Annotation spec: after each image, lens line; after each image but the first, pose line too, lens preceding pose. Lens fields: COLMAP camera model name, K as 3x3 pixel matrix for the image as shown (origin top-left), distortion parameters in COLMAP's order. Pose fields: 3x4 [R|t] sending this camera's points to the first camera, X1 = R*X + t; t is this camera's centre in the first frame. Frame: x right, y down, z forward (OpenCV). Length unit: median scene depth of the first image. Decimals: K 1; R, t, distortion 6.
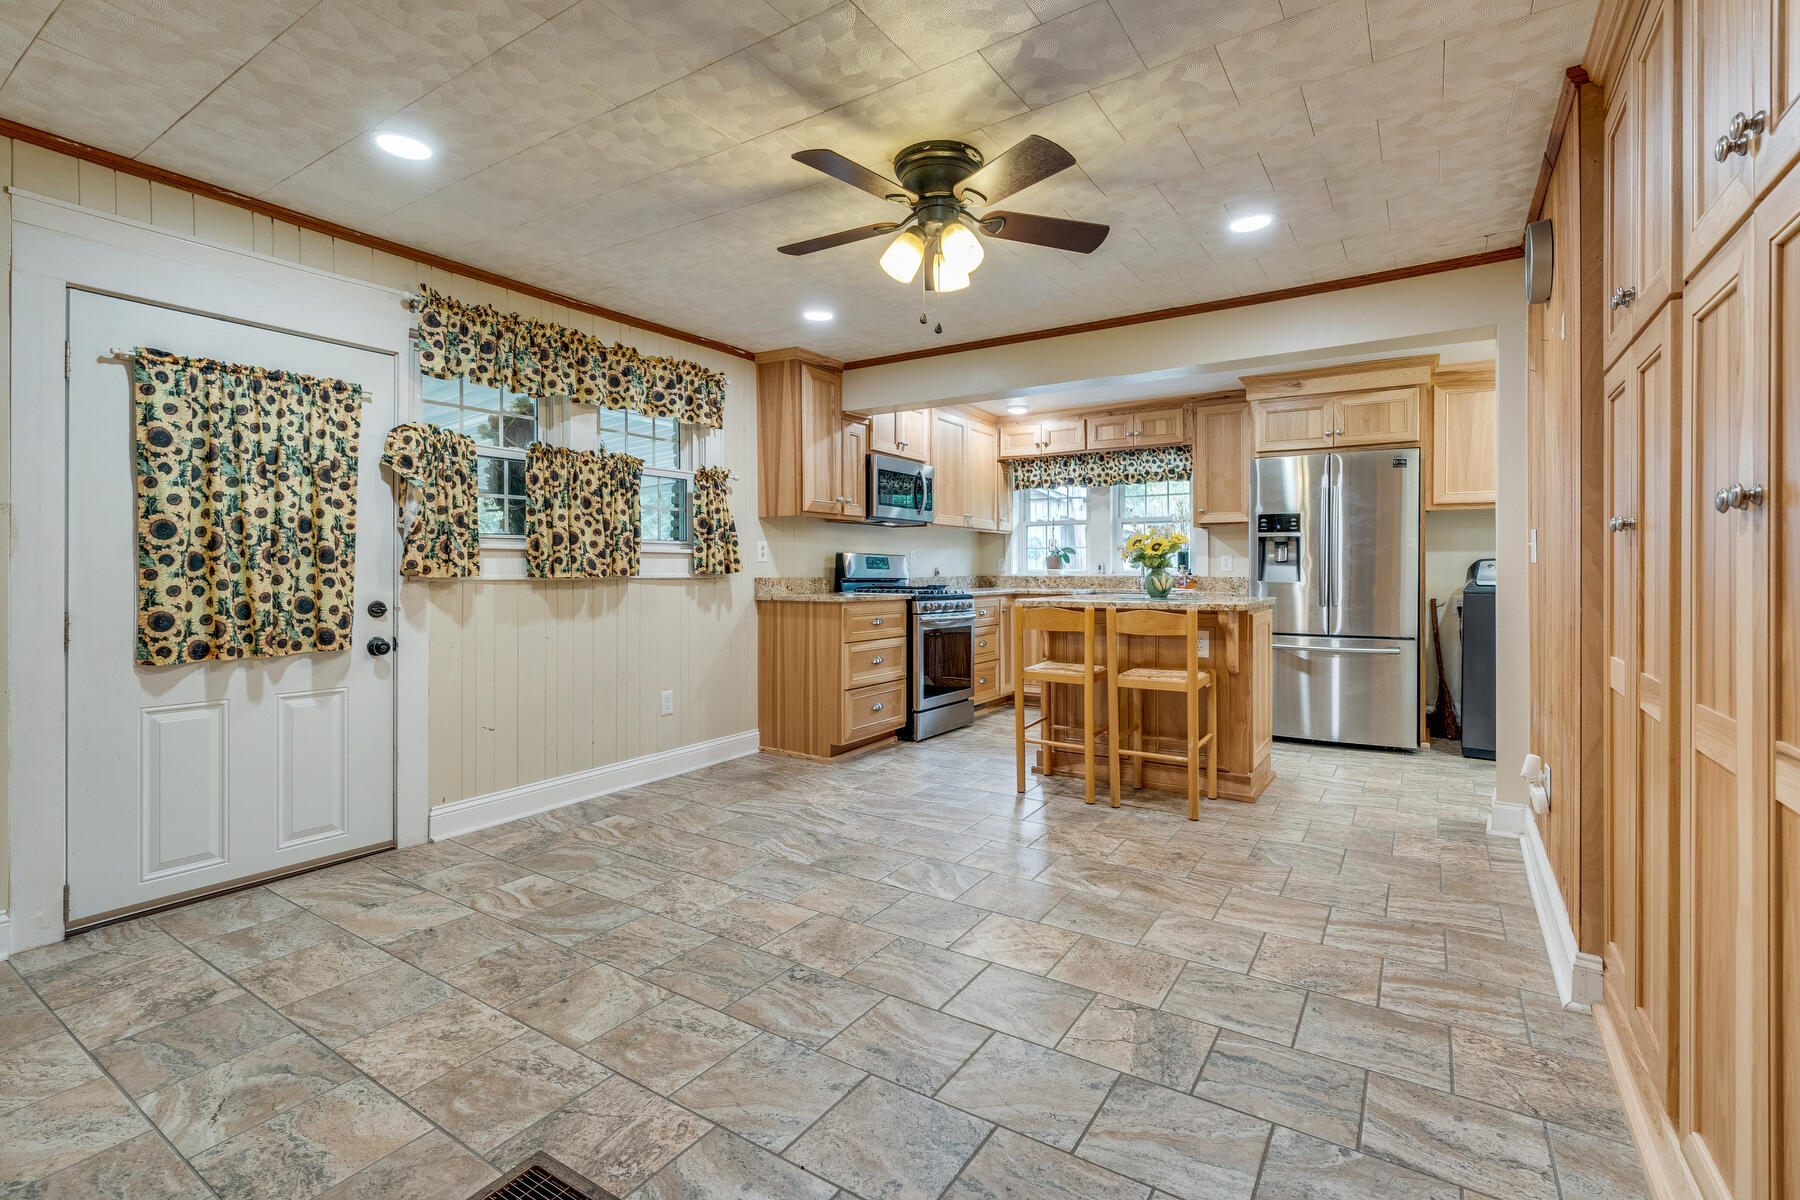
lens RADIAL K [[813.4, 0, 893.6], [0, 813.4, 572.2], [0, 0, 1]] dist [-0.011868, 0.002073]
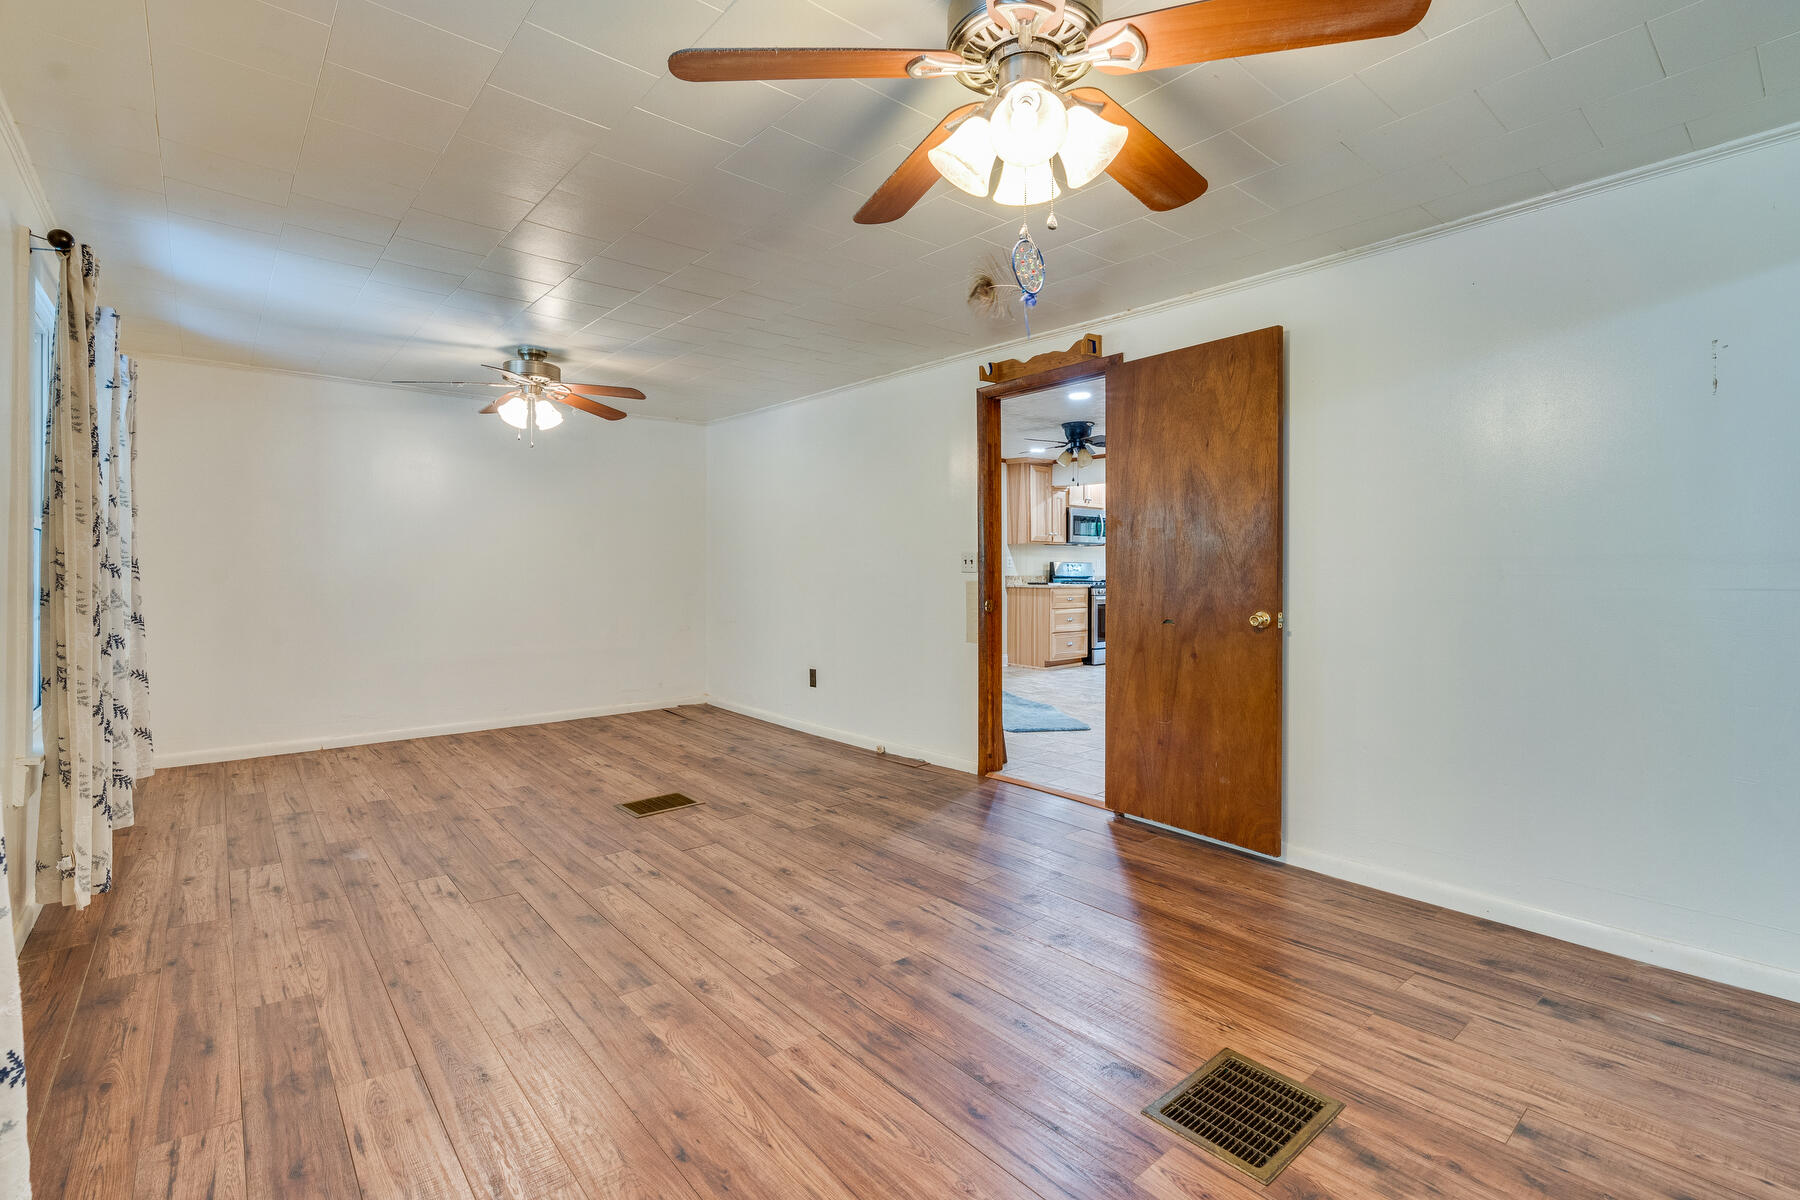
lens RADIAL K [[813.4, 0, 900.0], [0, 813.4, 586.8], [0, 0, 1]] dist [-0.011868, 0.002073]
pose [[0.959249, 0.003508, -0.282540, 0.226294], [0.001380, 0.999853, 0.017098, 0.000383], [0.282558, -0.016791, 0.959103, -1.562449]]
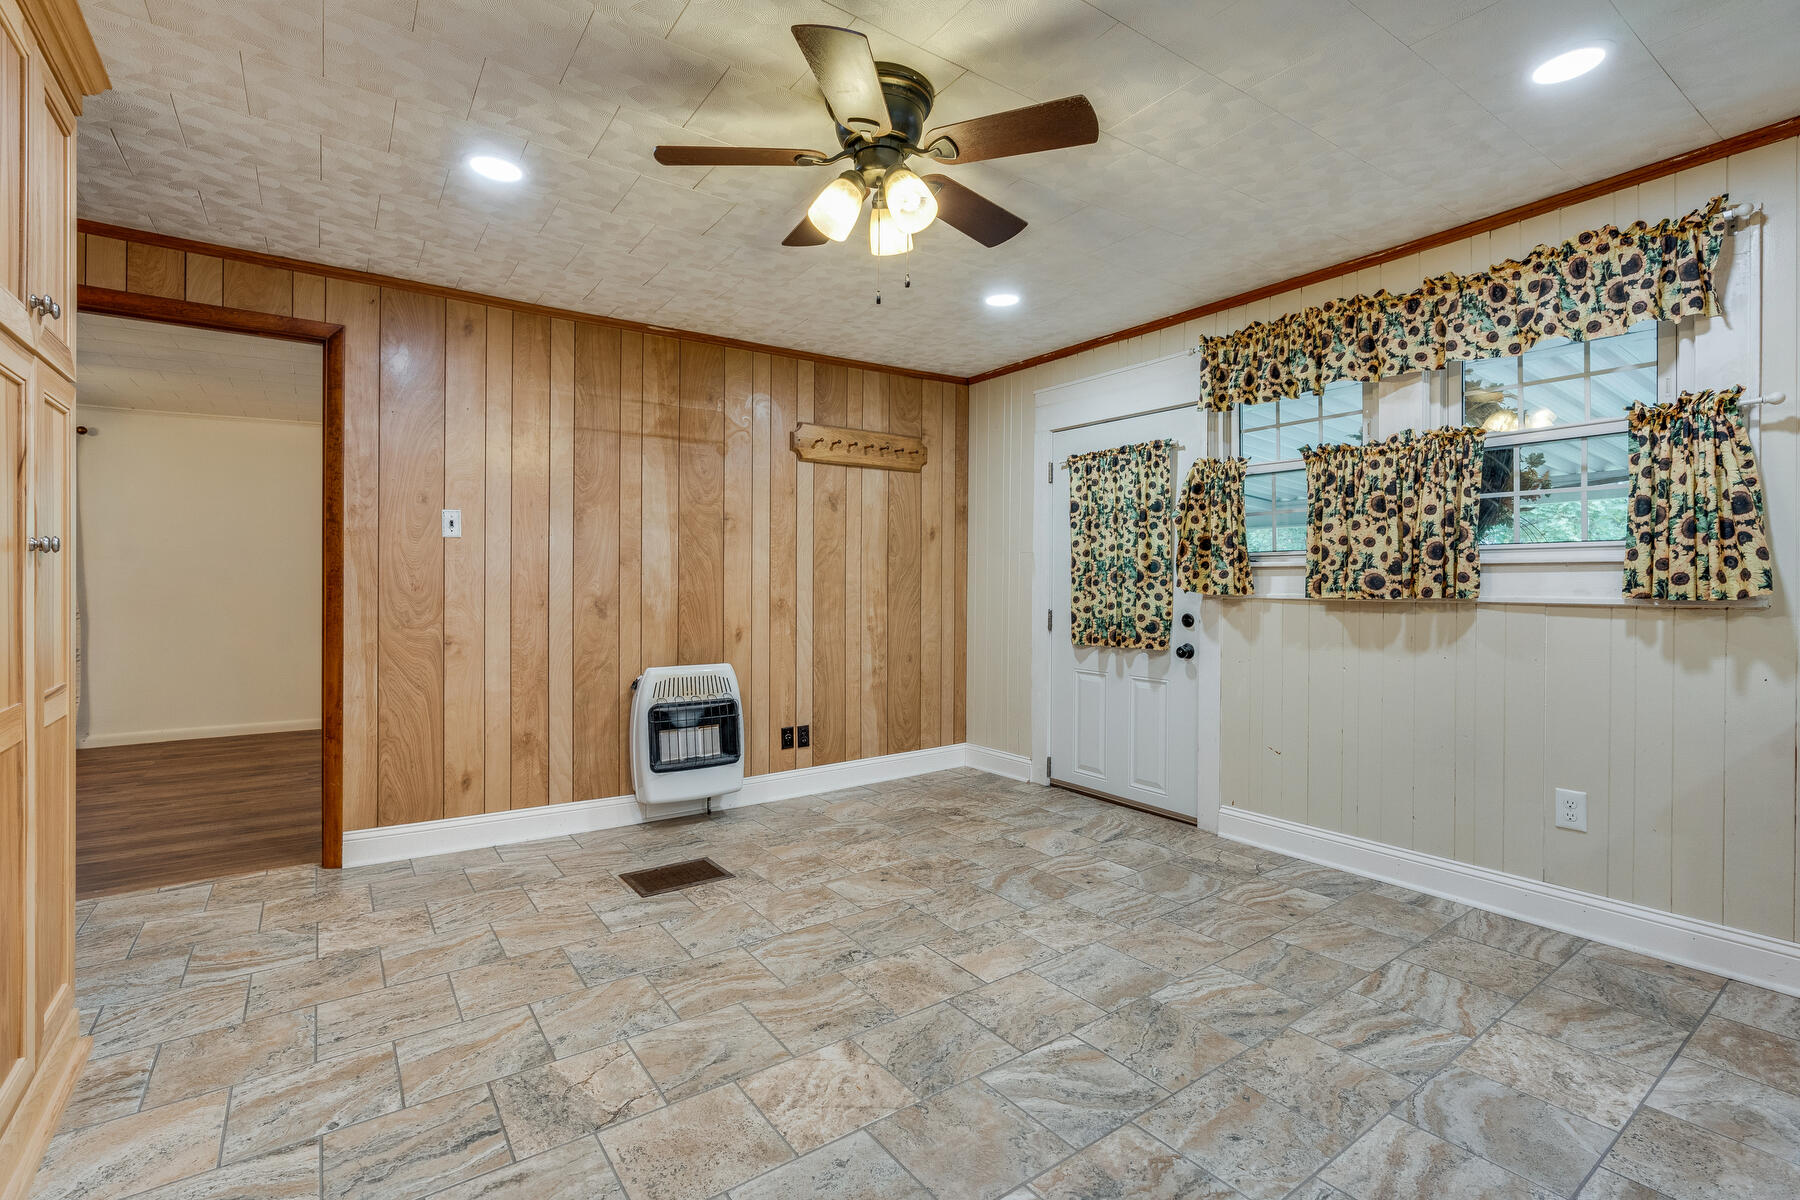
lens RADIAL K [[813.4, 0, 900.9], [0, 813.4, 586.1], [0, 0, 1]] dist [-0.011868, 0.002073]
pose [[-0.357279, 0.004226, -0.933988, 0.620402], [-0.004885, 0.999968, 0.006393, -0.010411], [0.933985, 0.006846, -0.357246, 1.002975]]
